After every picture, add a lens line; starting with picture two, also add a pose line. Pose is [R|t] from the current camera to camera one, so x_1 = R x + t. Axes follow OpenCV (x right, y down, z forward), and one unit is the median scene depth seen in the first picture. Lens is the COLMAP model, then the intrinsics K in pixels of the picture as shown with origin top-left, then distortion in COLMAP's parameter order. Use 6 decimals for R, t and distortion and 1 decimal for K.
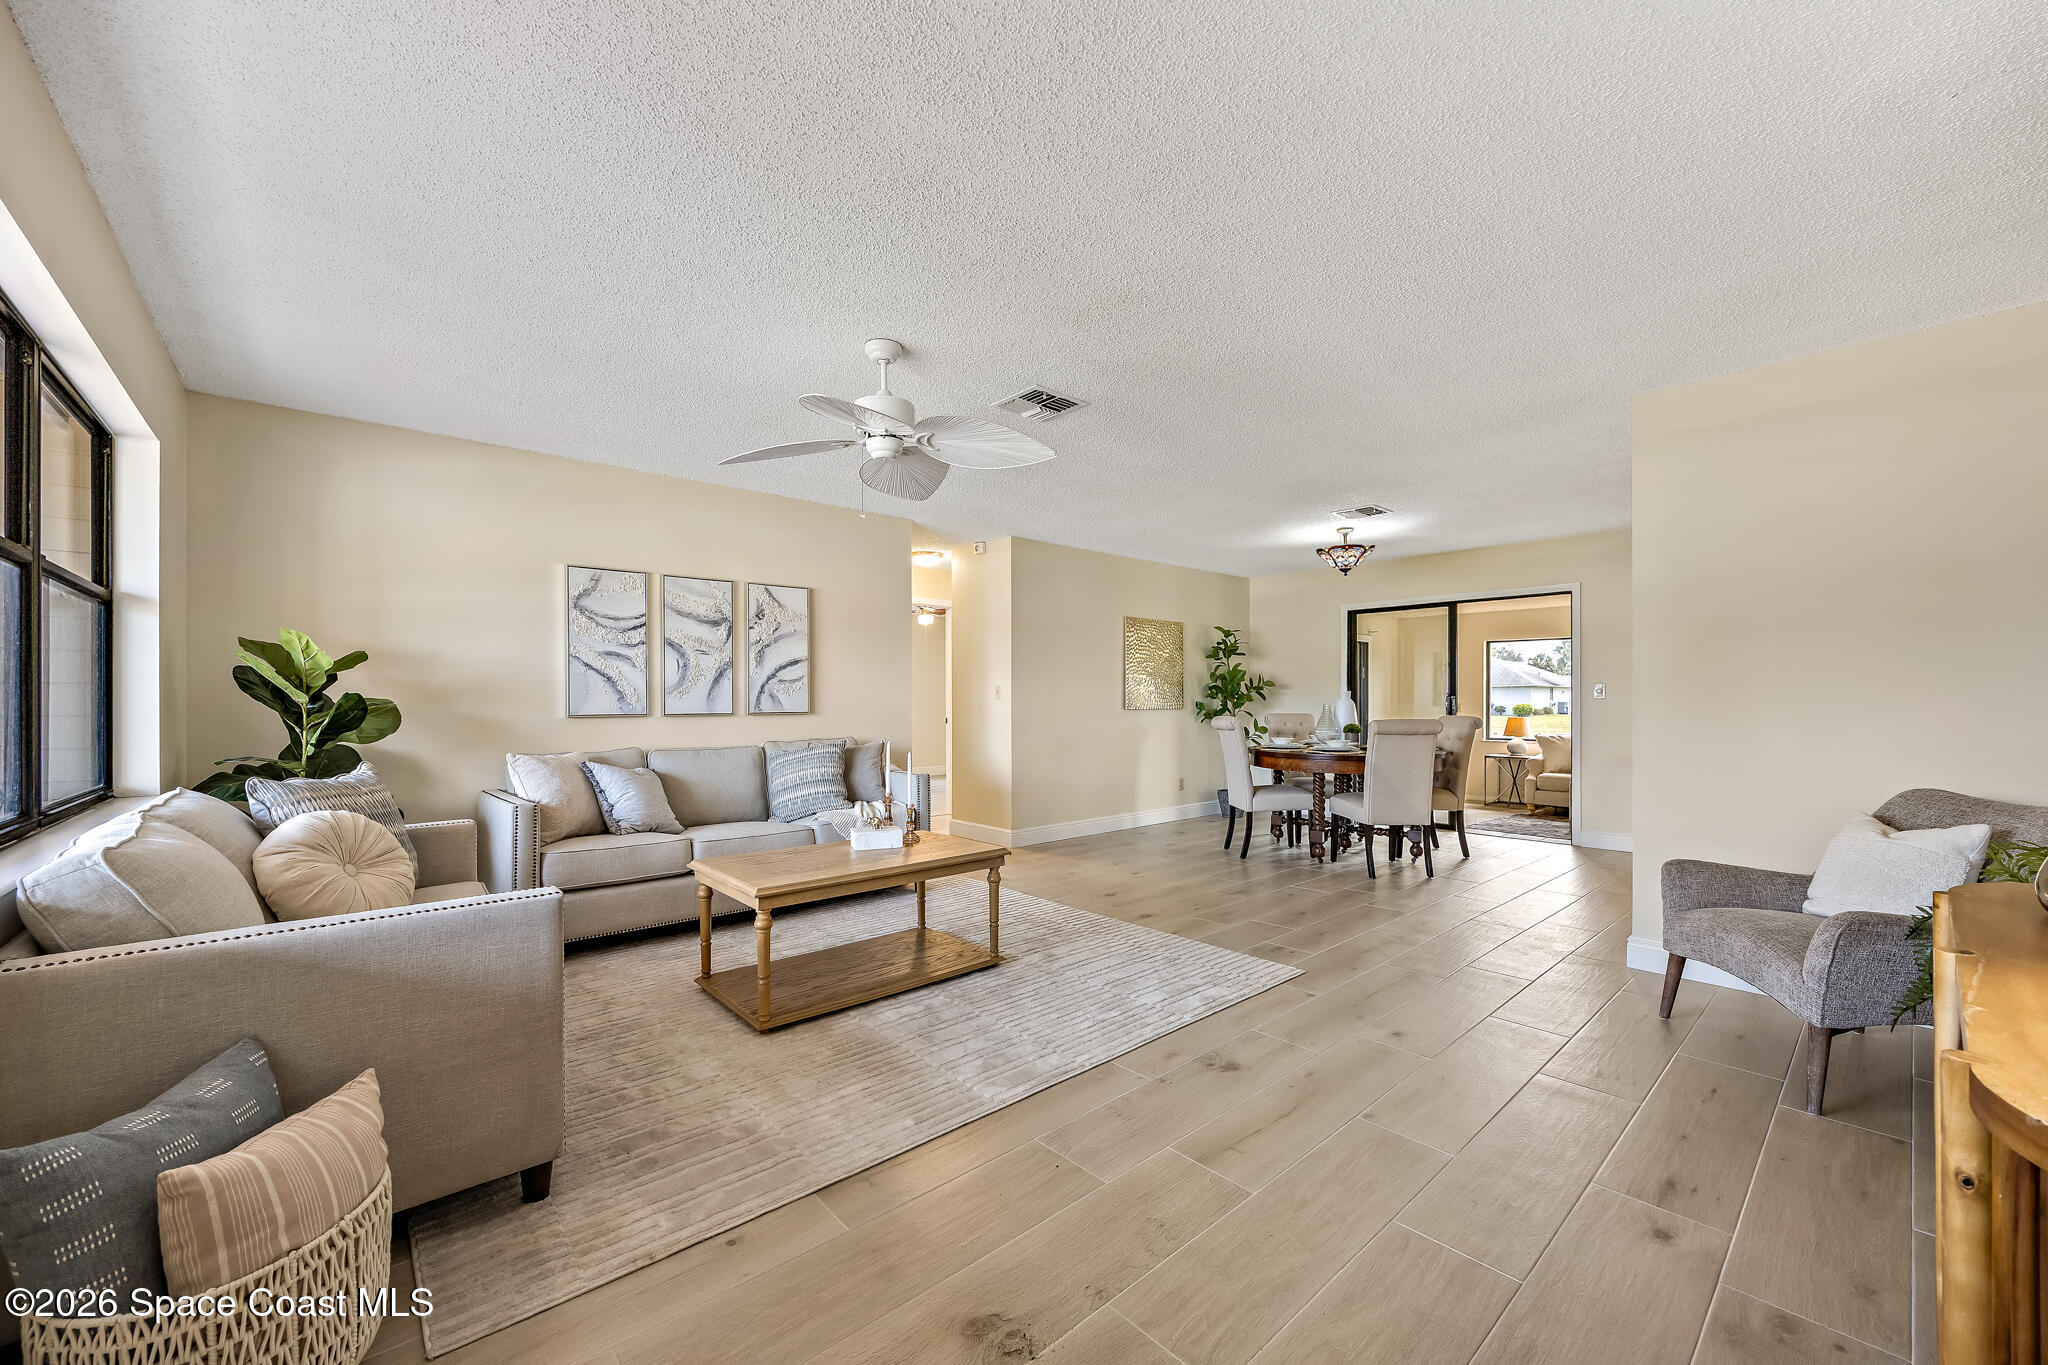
lens RADIAL K [[786.6, 0, 1030.3], [0, 786.6, 688.4], [0, 0, 1]] dist [0.001380, 0.000028]
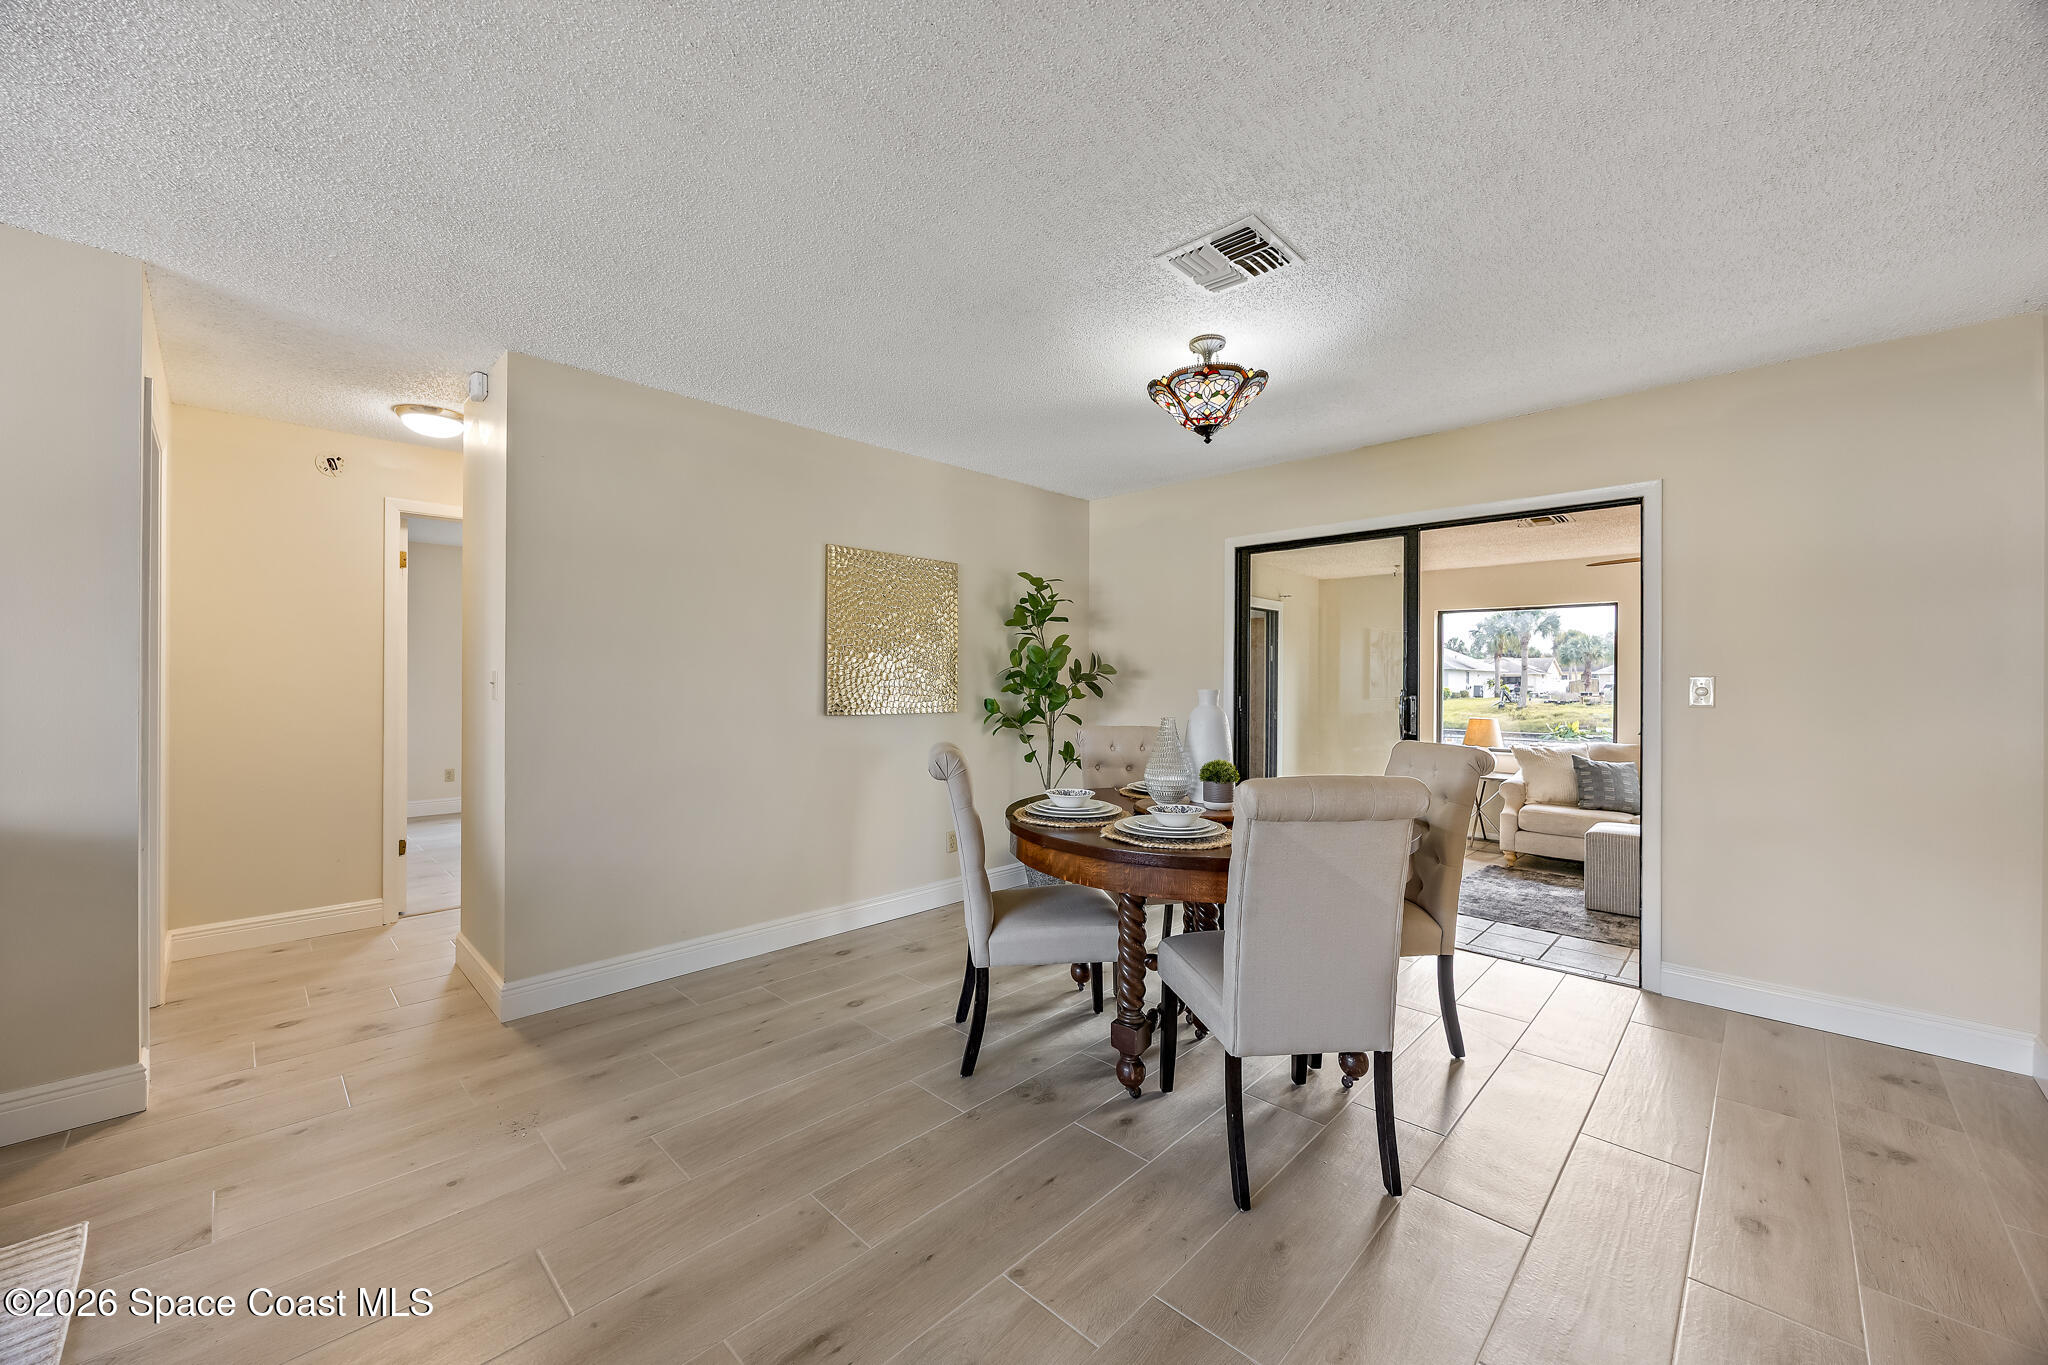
lens RADIAL K [[779.3, 0, 1020.4], [0, 779.3, 668.1], [0, 0, 1]] dist [0.000154, -0.000006]
pose [[0.997550, 0.008543, 0.069426, 0.197116], [-0.008617, 0.999963, 0.000764, -0.007042], [-0.069417, -0.001361, 0.997587, 0.416477]]
